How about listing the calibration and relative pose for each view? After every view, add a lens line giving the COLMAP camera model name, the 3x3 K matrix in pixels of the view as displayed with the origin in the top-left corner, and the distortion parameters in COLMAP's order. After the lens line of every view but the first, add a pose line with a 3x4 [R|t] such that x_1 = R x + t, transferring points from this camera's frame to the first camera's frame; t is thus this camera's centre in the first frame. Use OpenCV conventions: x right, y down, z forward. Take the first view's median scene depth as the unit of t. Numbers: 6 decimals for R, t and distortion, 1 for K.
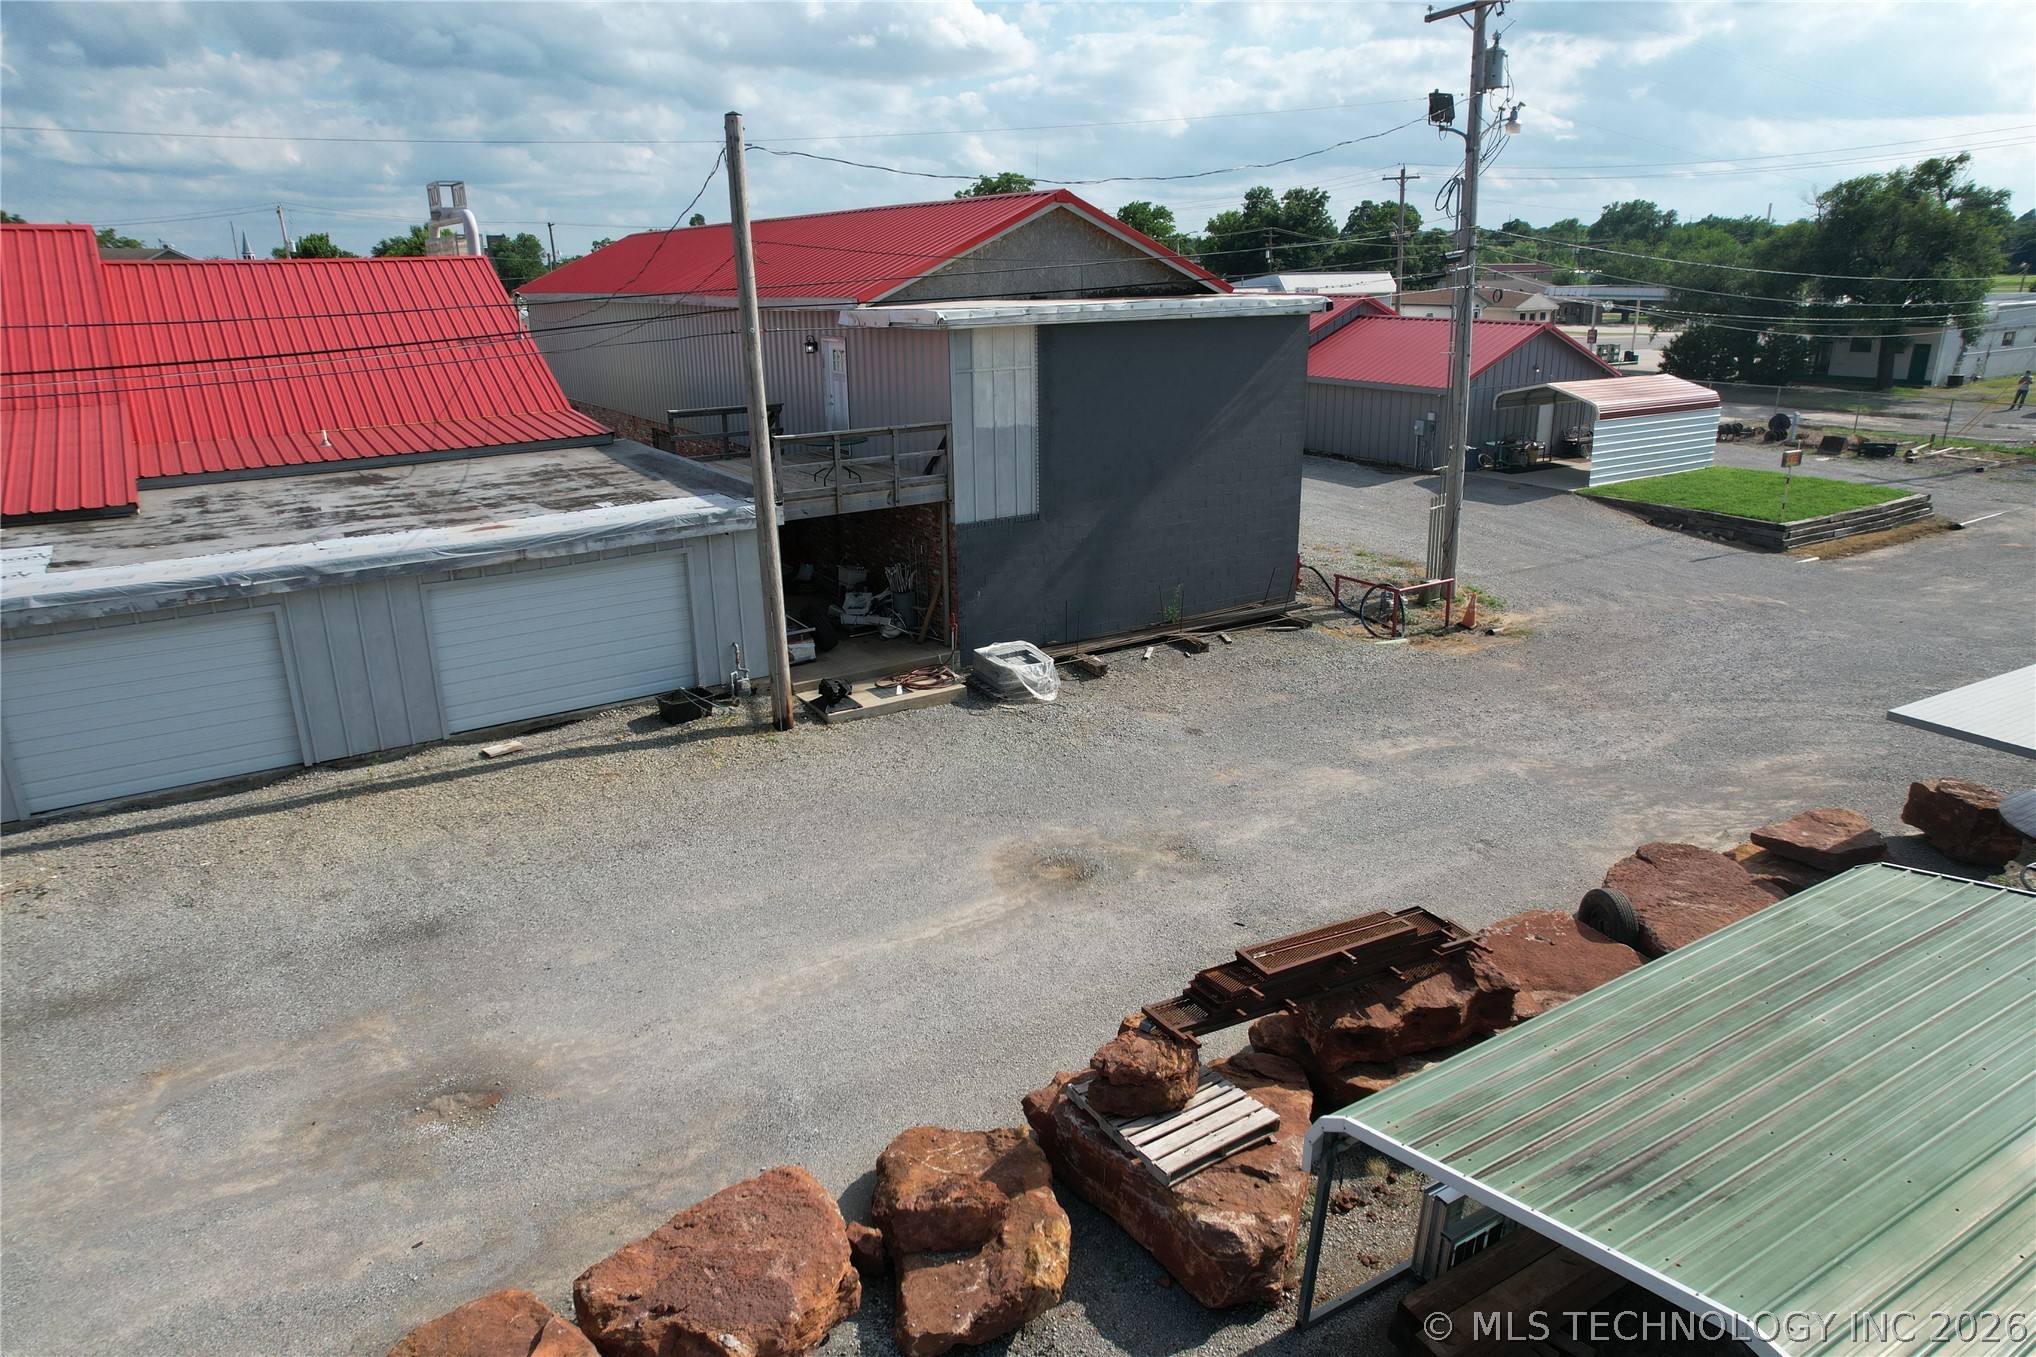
lens RADIAL K [[1302.7, 0, 1010.6], [0, 1302.7, 693.3], [0, 0, 1]] dist [-0.089963, 0.084093]
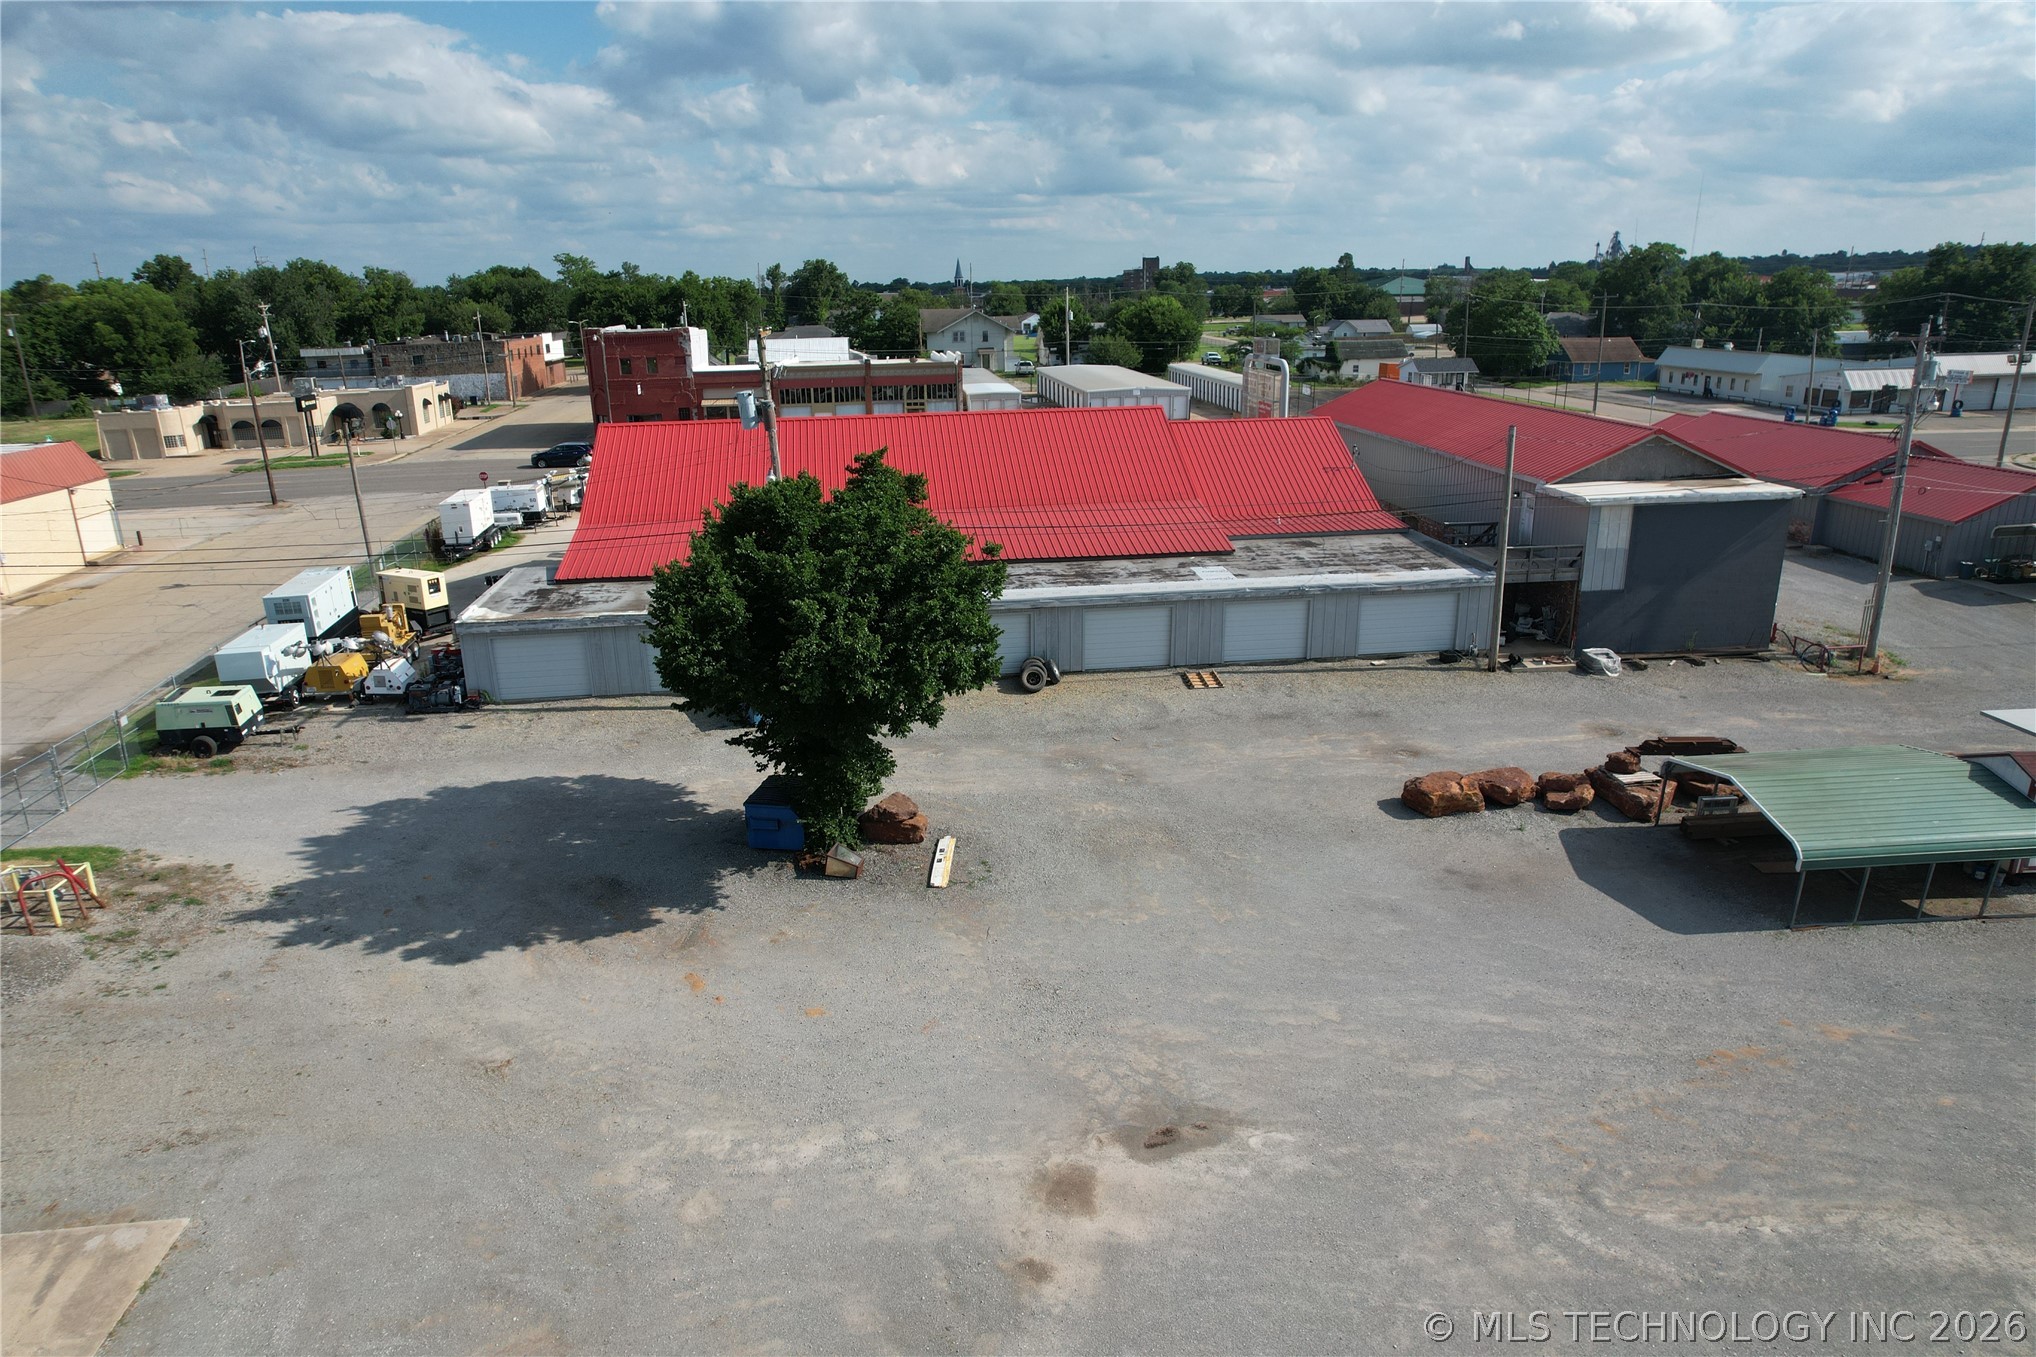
lens RADIAL K [[1299.8, 0, 1011.0], [0, 1299.8, 691.3], [0, 0, 1]] dist [-0.085034, 0.080563]
pose [[0.900316, 0.133407, -0.414287, 0.009594], [-0.135964, 0.990436, 0.023464, 0.118103], [0.413455, 0.035203, 0.909844, -1.378723]]
